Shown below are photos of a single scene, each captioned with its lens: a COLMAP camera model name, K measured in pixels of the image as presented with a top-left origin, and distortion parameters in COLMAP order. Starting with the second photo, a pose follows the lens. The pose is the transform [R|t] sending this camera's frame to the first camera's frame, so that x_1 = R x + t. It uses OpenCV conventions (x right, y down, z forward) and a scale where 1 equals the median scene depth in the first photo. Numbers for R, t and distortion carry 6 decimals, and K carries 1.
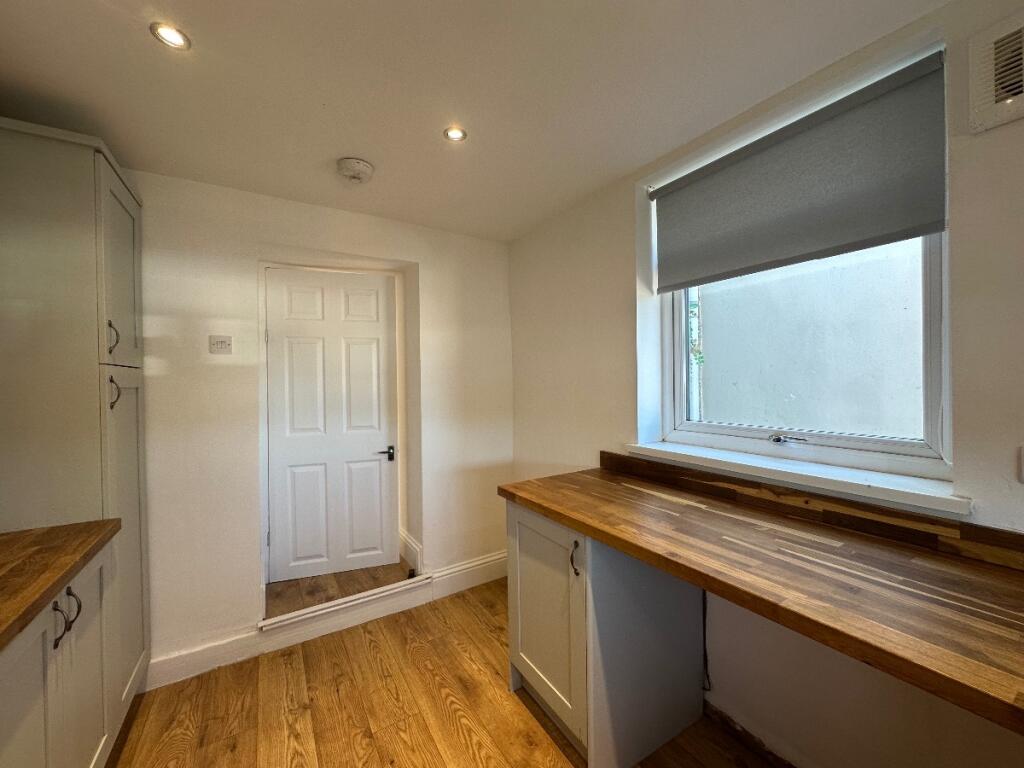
lens RADIAL K [[408.5, 0, 511.6], [0, 408.5, 377.7], [0, 0, 1]] dist [-0.002668, 0.000318]
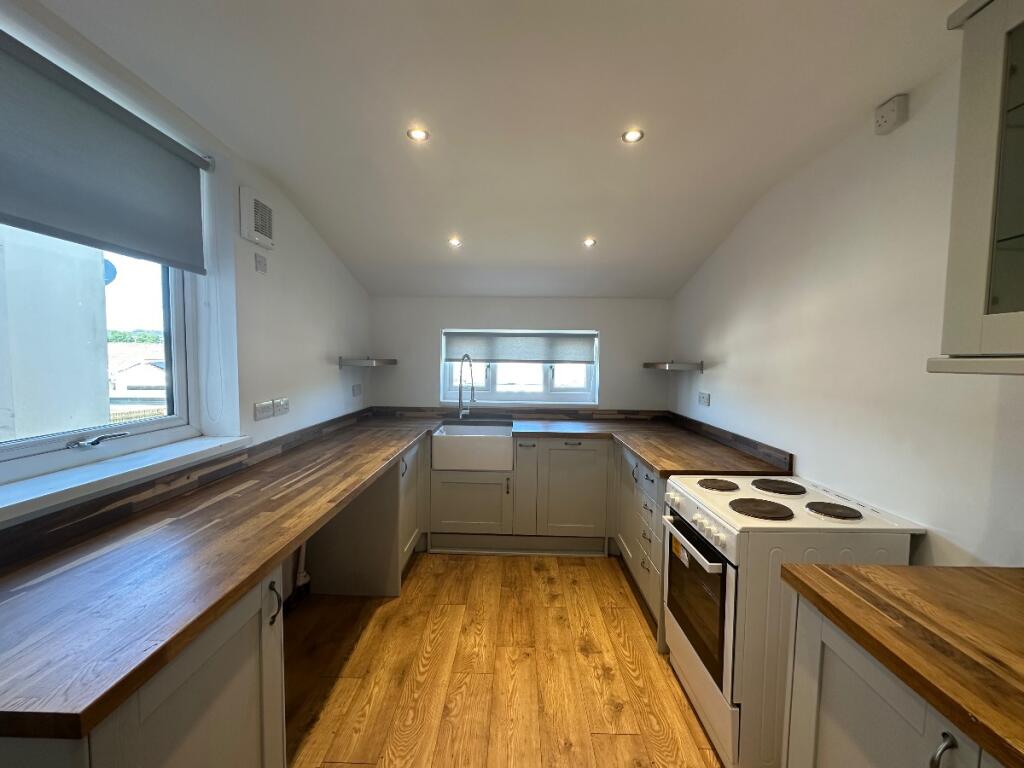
lens RADIAL K [[408.5, 0, 511.9], [0, 408.5, 381.7], [0, 0, 1]] dist [-0.002668, 0.000318]
pose [[-0.848663, -0.027654, 0.528210, -0.683732], [-0.006642, 0.999111, 0.041636, -0.026945], [-0.528892, 0.031827, -0.848092, 1.493946]]
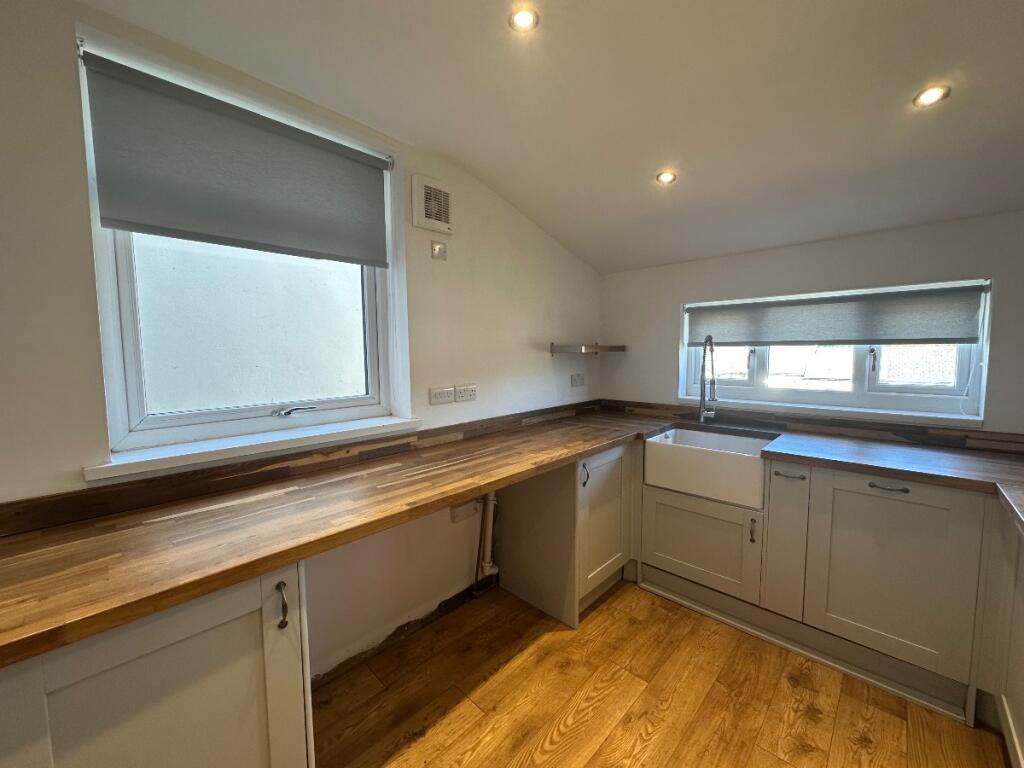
lens RADIAL K [[408.5, 0, 511.5], [0, 408.5, 381.9], [0, 0, 1]] dist [-0.002668, 0.000318]
pose [[-0.264625, -0.057726, 0.962622, -0.657200], [0.004311, 0.998126, 0.061041, 0.005084], [-0.964342, 0.020303, -0.263880, 0.833901]]
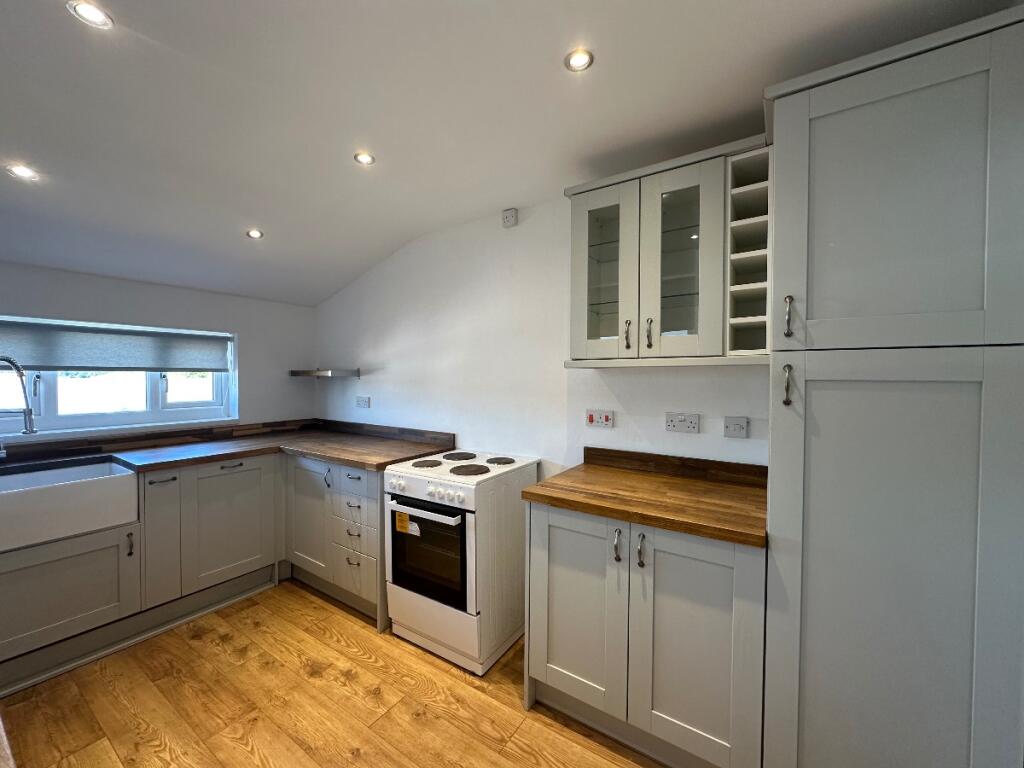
lens RADIAL K [[408.5, 0, 512.8], [0, 408.5, 381.4], [0, 0, 1]] dist [-0.002668, 0.000318]
pose [[-0.901382, 0.016025, -0.432728, -0.146883], [0.012402, 0.999860, 0.011193, 0.010358], [0.432847, 0.004722, -0.901455, 1.672742]]
